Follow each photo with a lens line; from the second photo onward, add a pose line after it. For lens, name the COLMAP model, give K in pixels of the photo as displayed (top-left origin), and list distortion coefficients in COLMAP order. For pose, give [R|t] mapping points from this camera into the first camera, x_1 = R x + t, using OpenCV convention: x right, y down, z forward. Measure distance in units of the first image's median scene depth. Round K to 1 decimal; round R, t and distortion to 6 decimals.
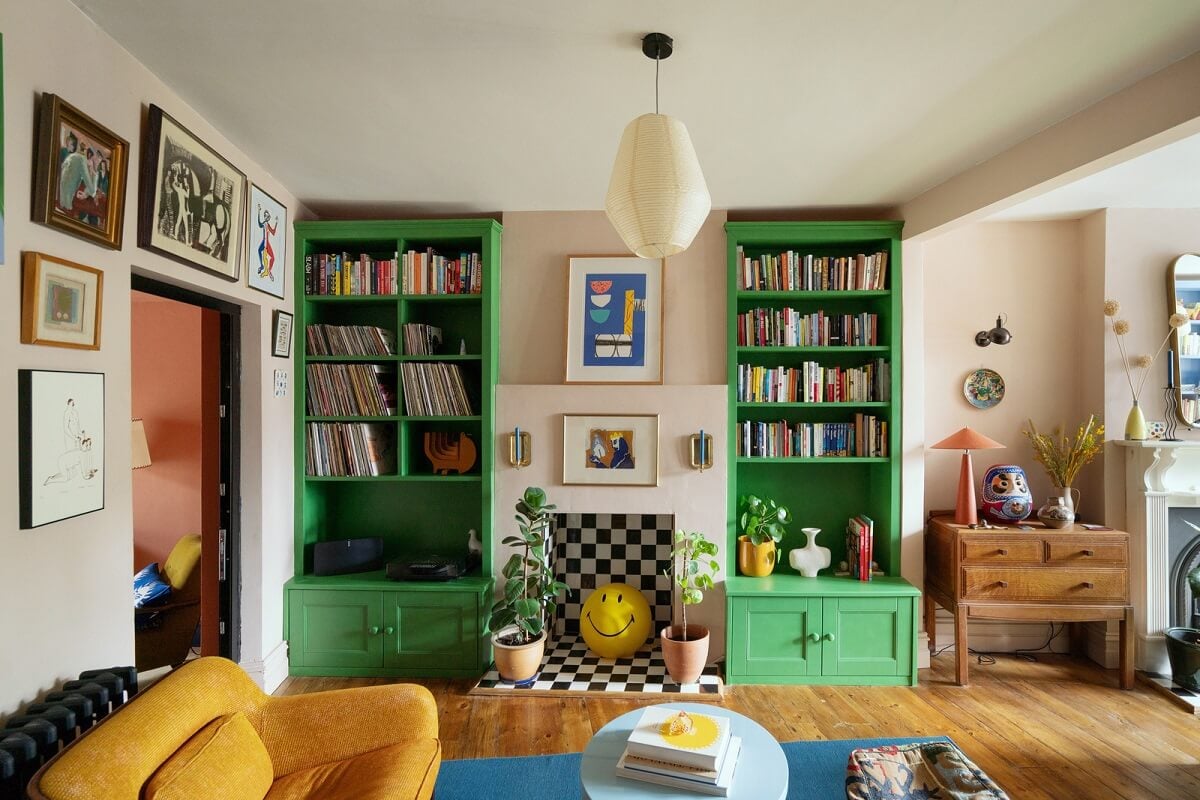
lens RADIAL K [[456.7, 0, 603.4], [0, 456.7, 401.4], [0, 0, 1]] dist [-0.006400, 0.000208]
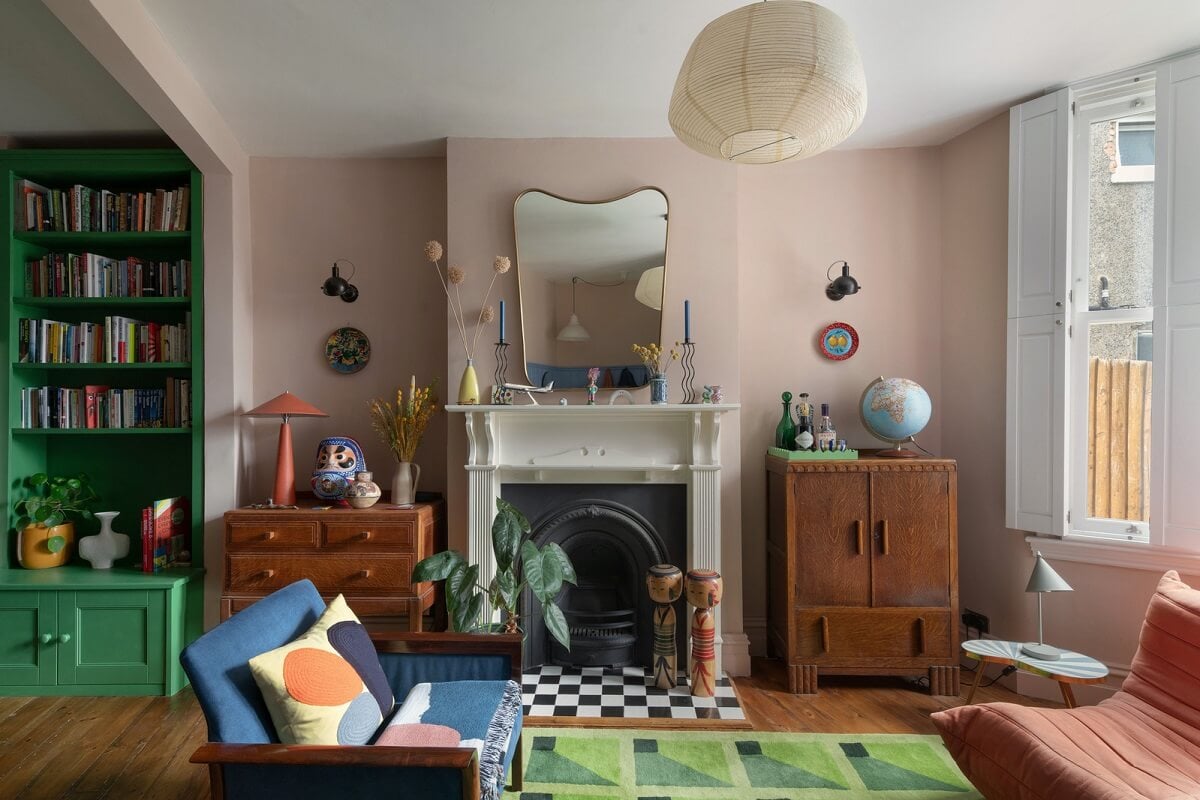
lens RADIAL K [[502.5, 0, 600.0], [0, 502.5, 394.6], [0, 0, 1]] dist [0.004204, -0.001039]
pose [[0.999506, -0.002504, 0.031339, 1.323144], [0.002479, 0.999997, 0.000822, 0.060498], [-0.031341, -0.000744, 0.999508, 0.031182]]
